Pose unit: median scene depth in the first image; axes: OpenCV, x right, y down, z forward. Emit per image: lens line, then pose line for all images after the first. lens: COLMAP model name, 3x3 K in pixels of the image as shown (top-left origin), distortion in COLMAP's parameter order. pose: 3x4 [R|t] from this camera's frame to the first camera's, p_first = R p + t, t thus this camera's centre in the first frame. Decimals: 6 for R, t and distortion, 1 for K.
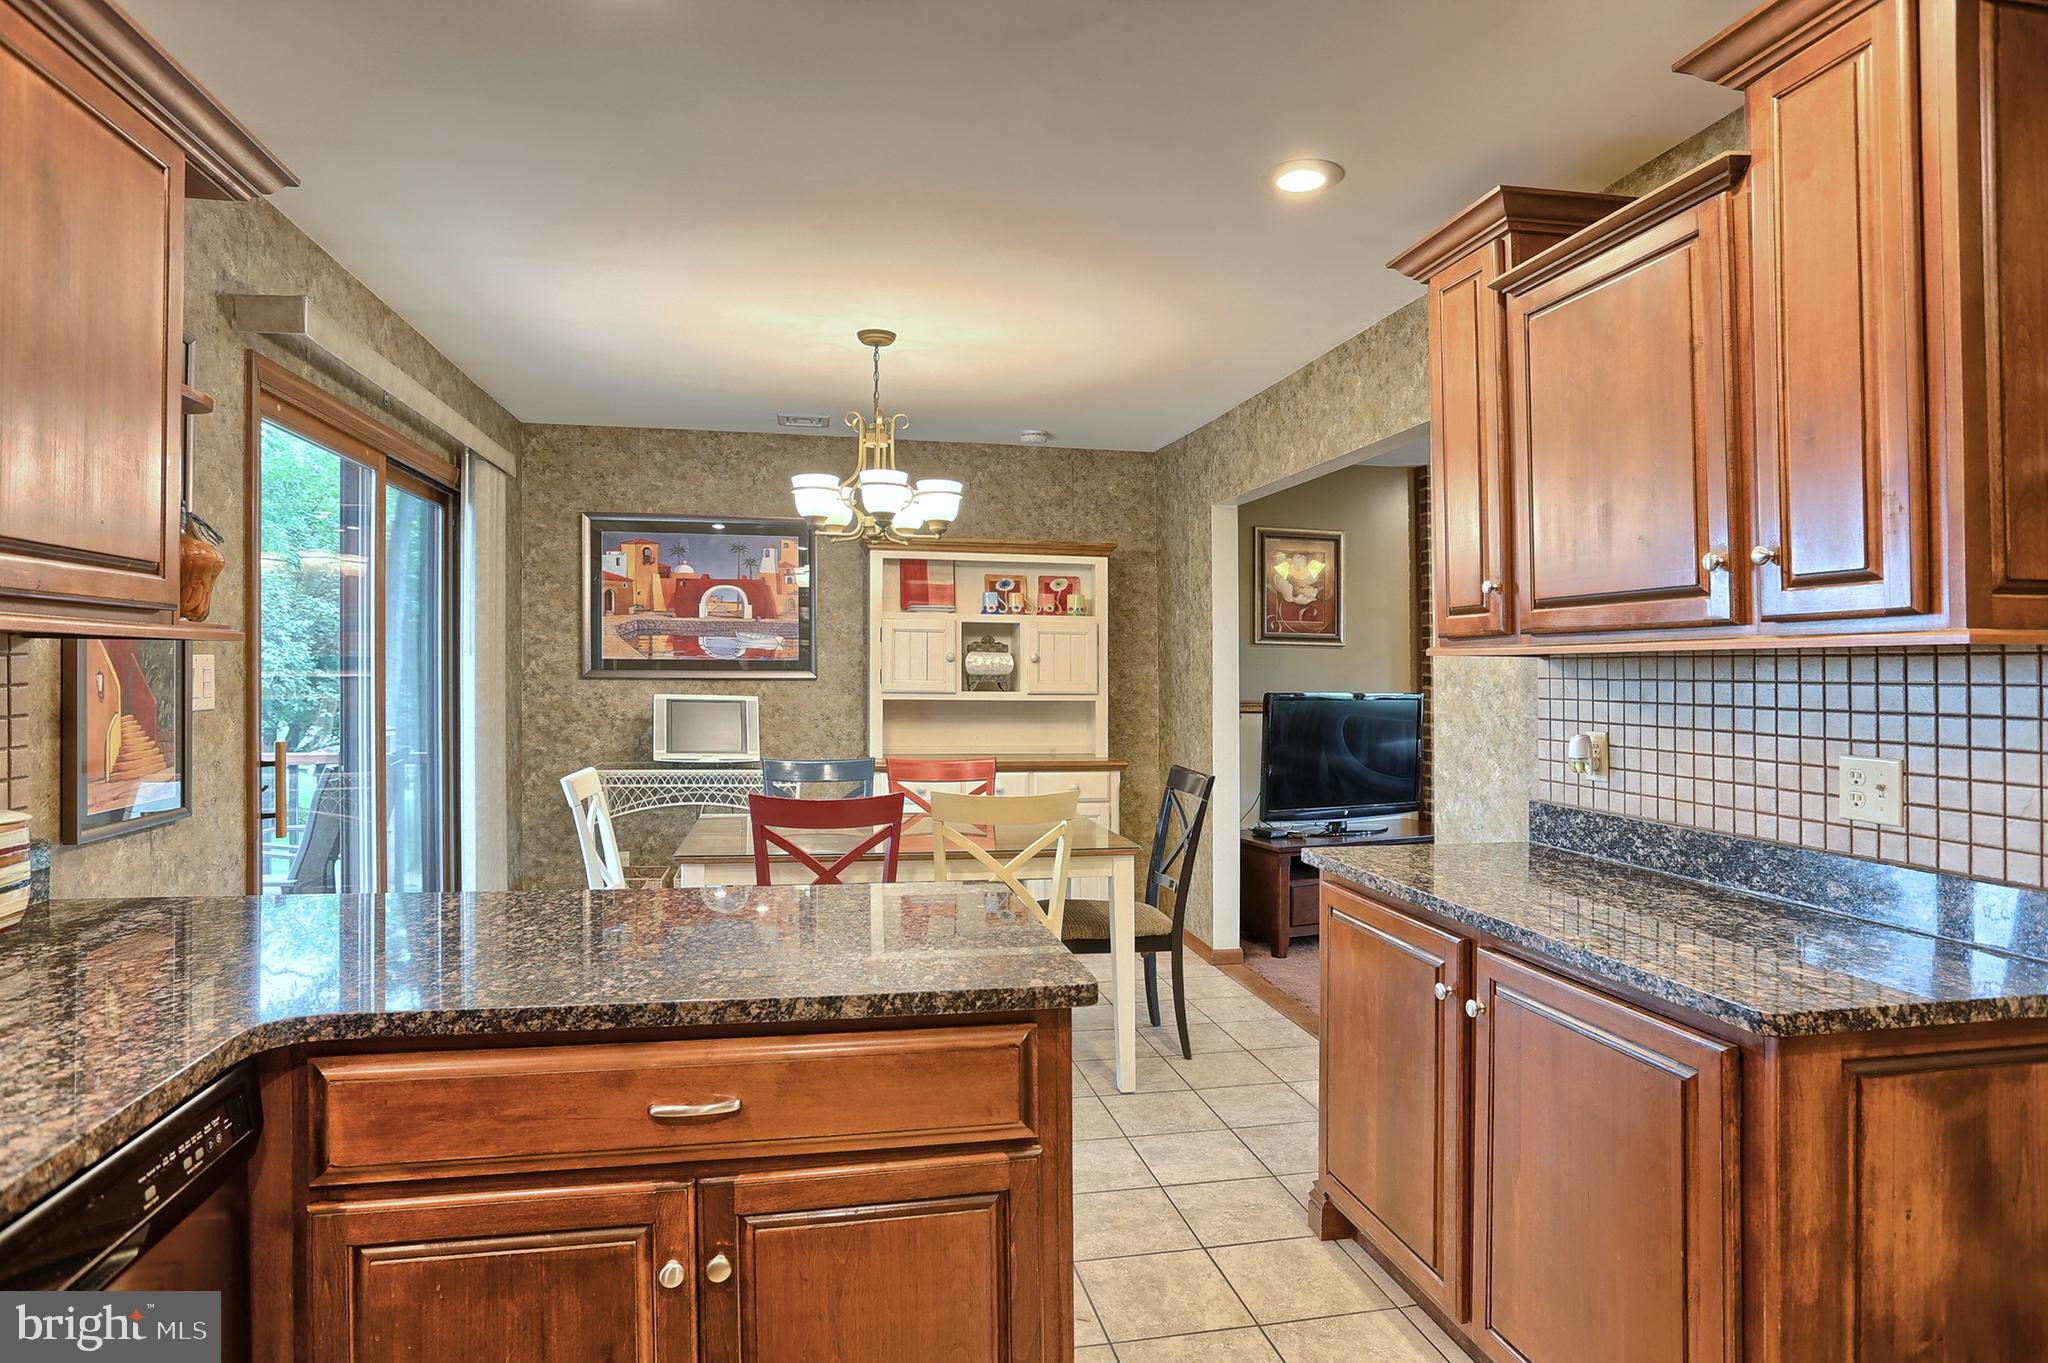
lens RADIAL K [[1125.3, 0, 1016.9], [0, 1125.3, 651.8], [0, 0, 1]] dist [-0.037213, 0.005842]
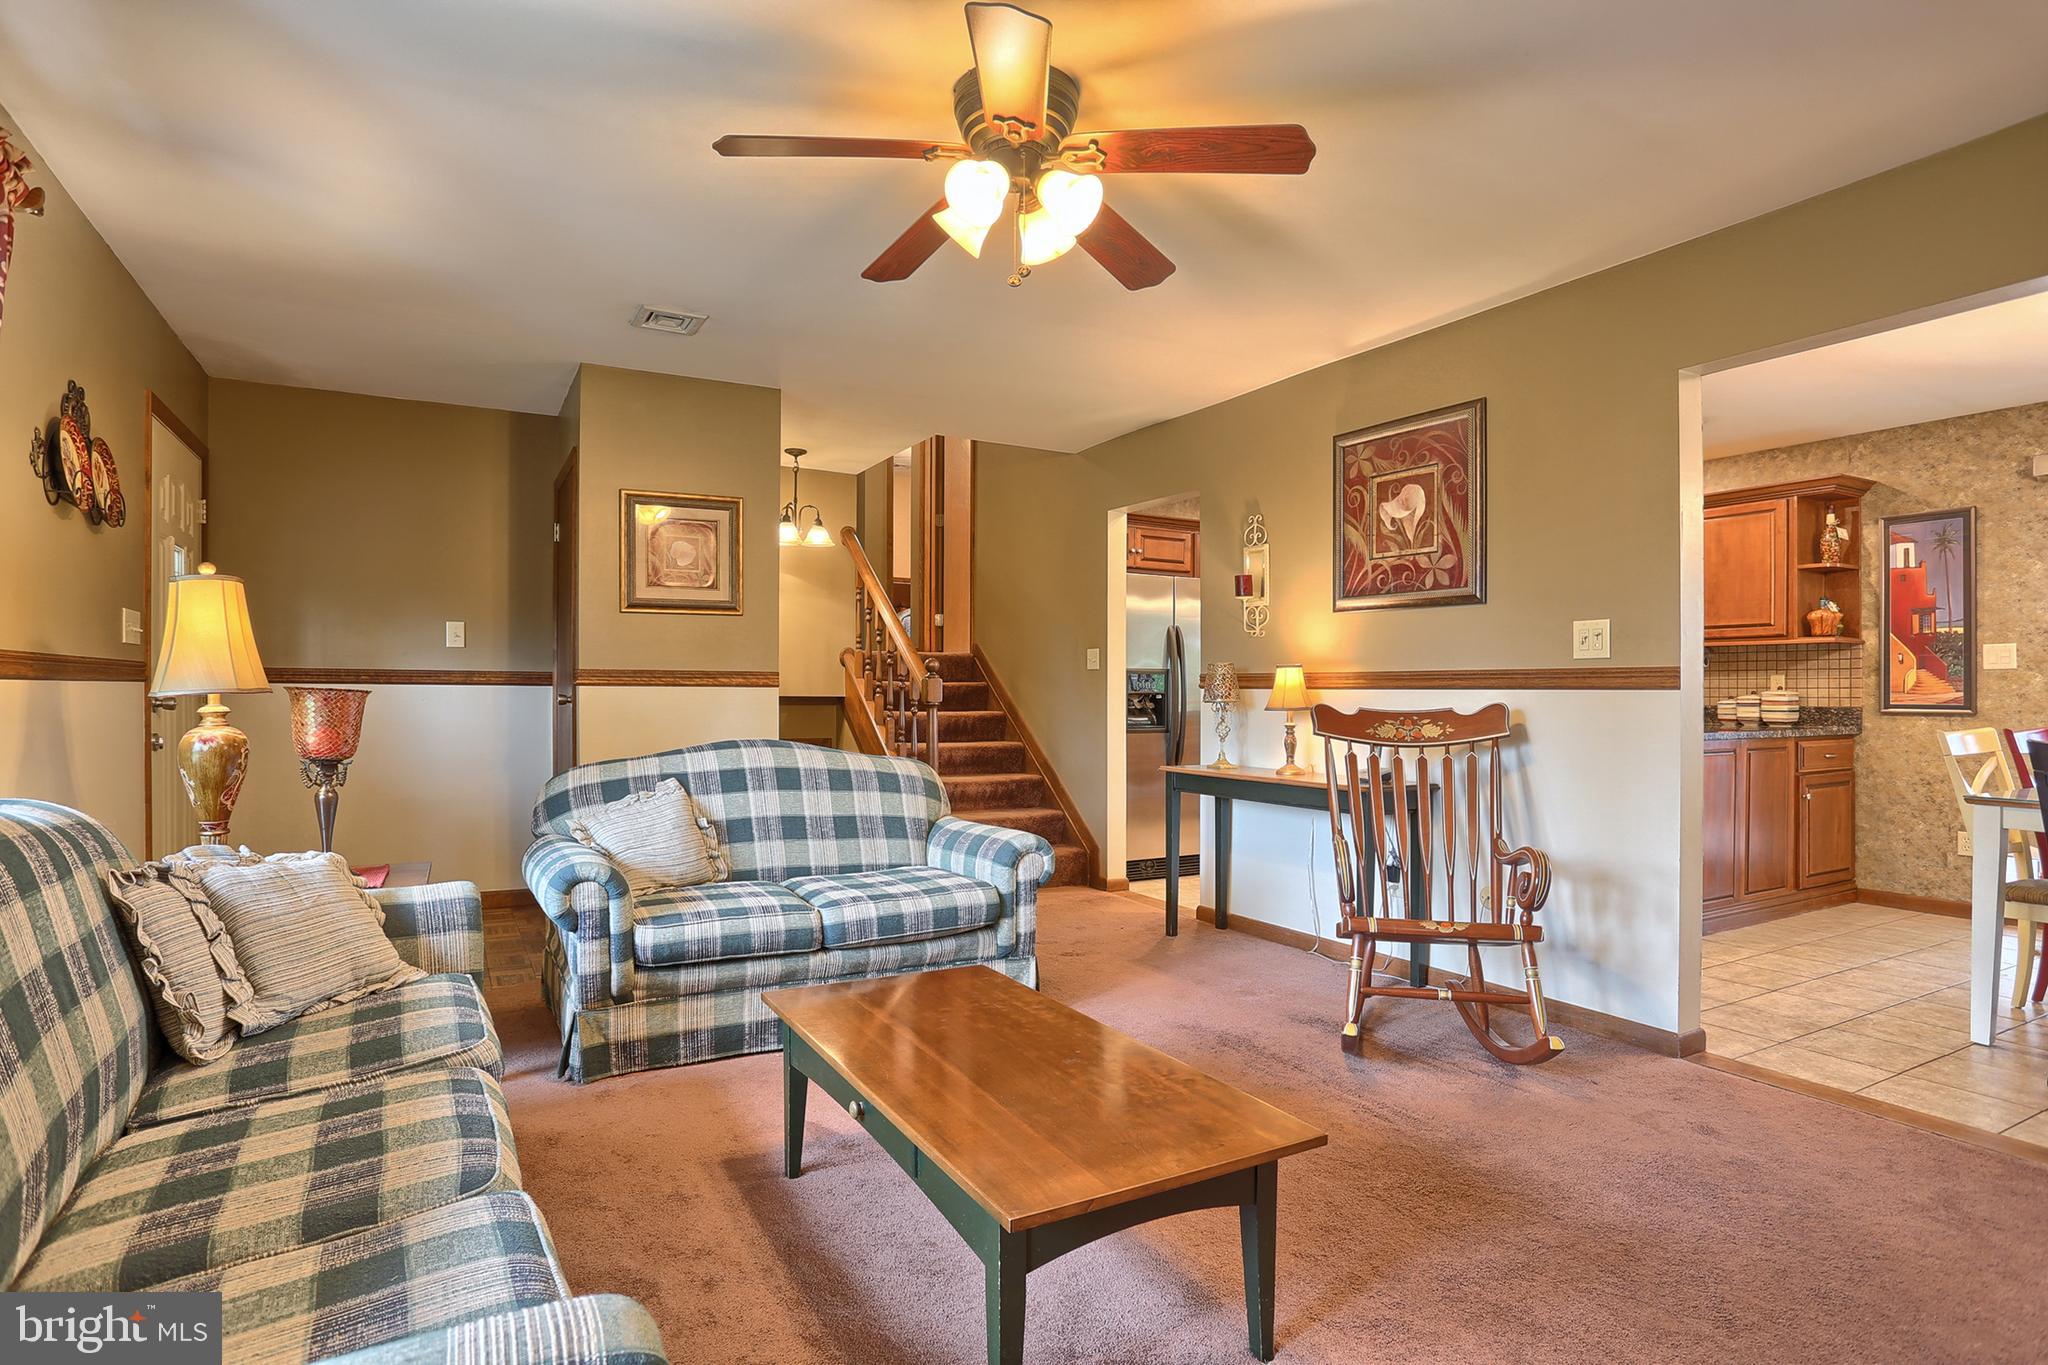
lens RADIAL K [[1080.3, 0, 1004.6], [0, 1080.3, 683.0], [0, 0, 1]] dist [-0.053587, 0.024069]
pose [[-0.951011, -0.011811, -0.308933, 0.820496], [-0.004418, 0.999687, -0.024620, 0.064808], [0.309127, -0.022049, -0.950765, 1.086289]]
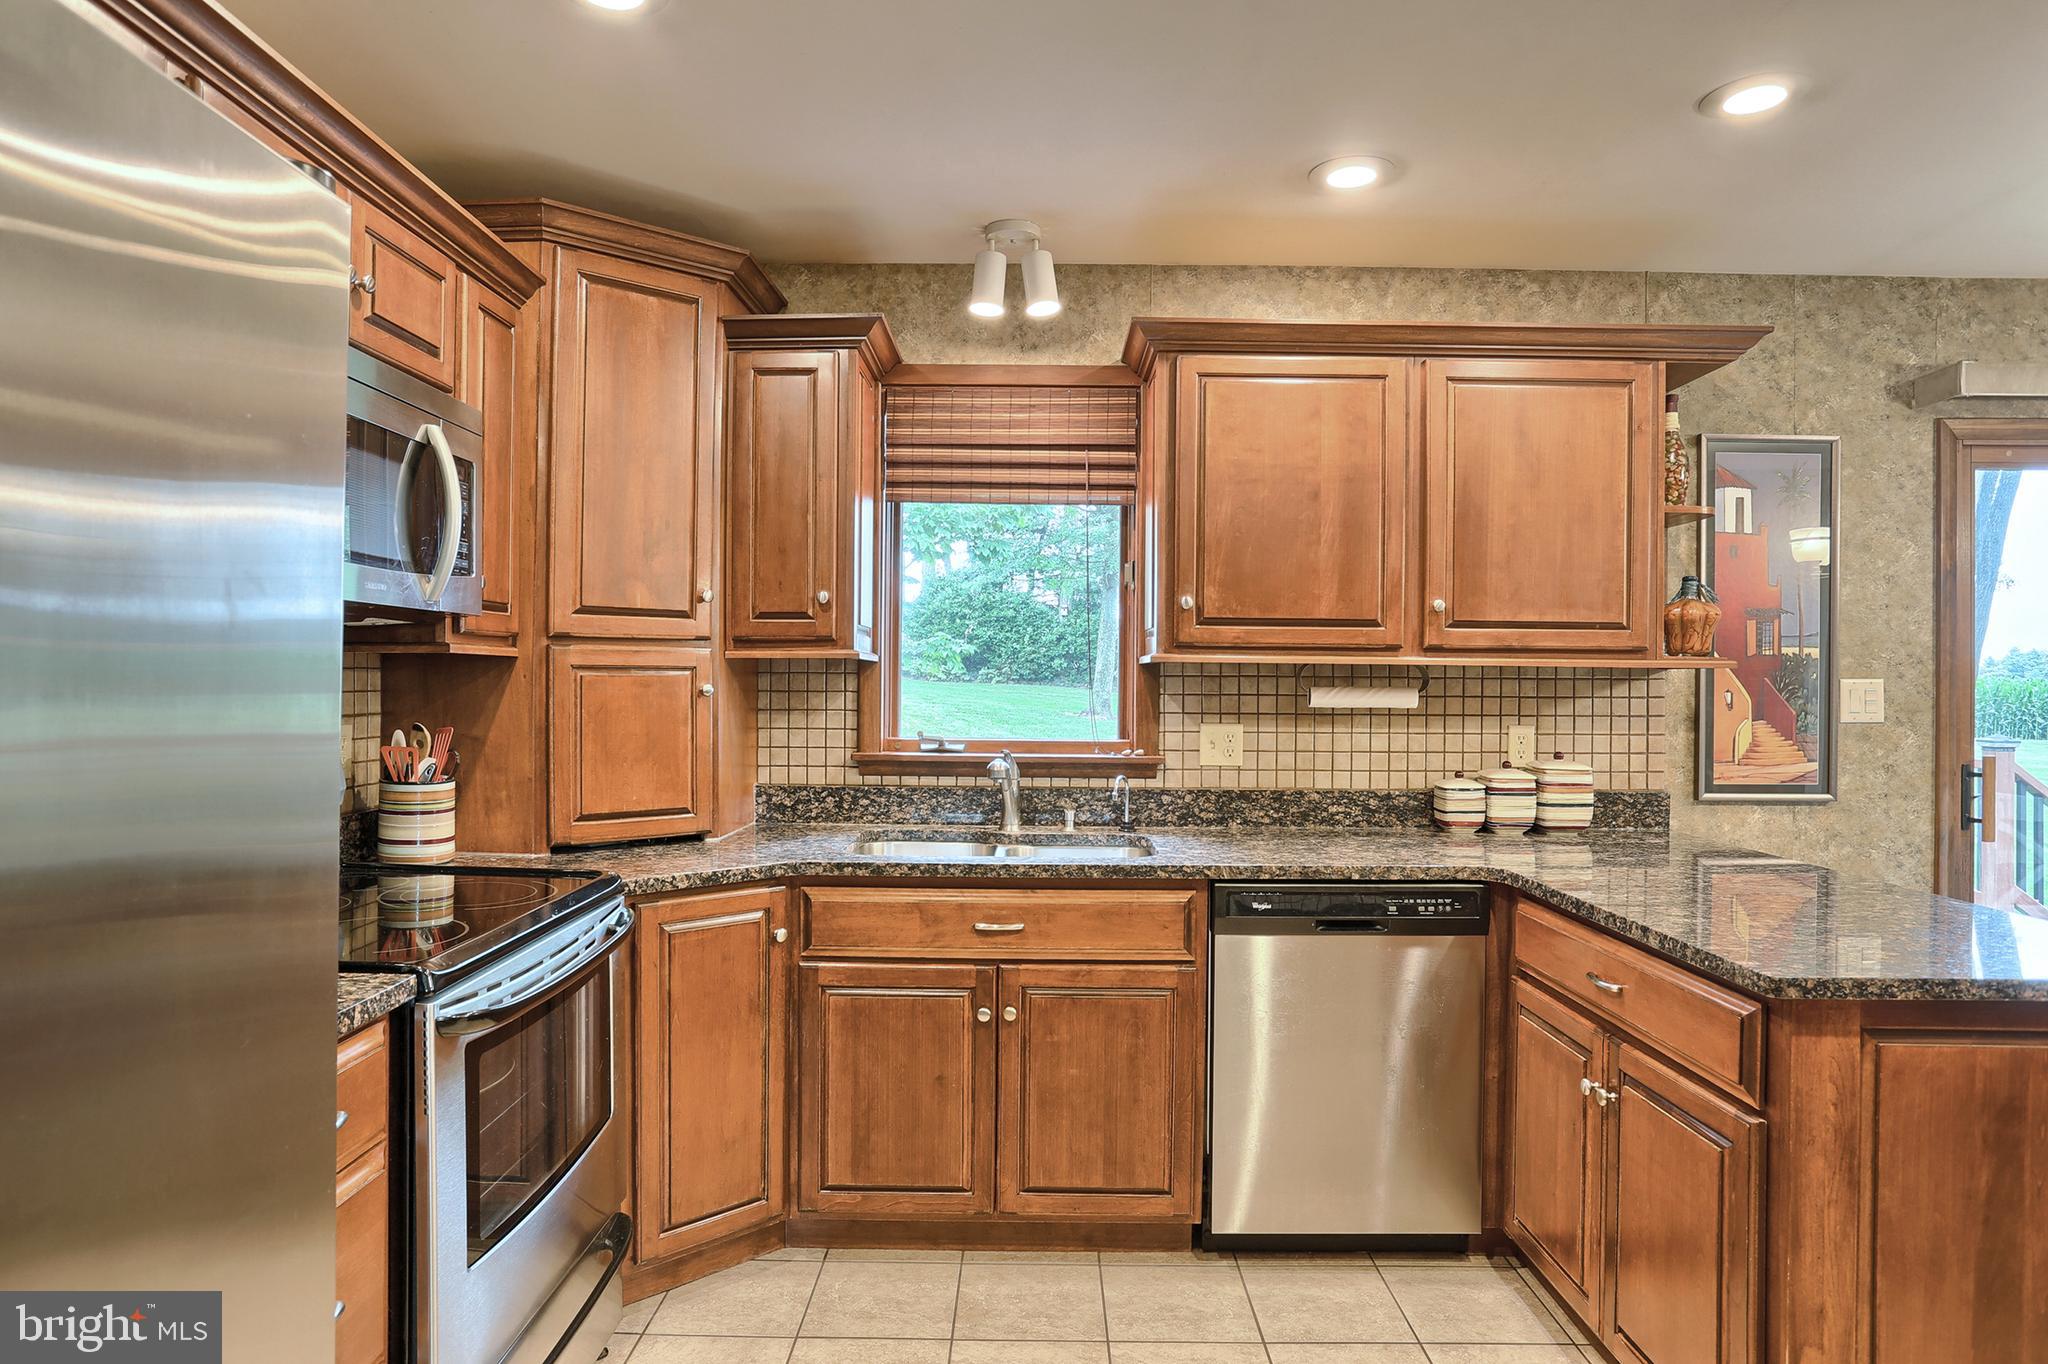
lens RADIAL K [[1192.5, 0, 1052.2], [0, 1192.5, 667.5], [0, 0, 1]] dist [-0.021829, 0.006290]
pose [[-0.178438, -0.022004, -0.983705, 0.353799], [0.005849, 0.999709, -0.023423, 0.007606], [0.983934, -0.009933, -0.178257, 0.147185]]
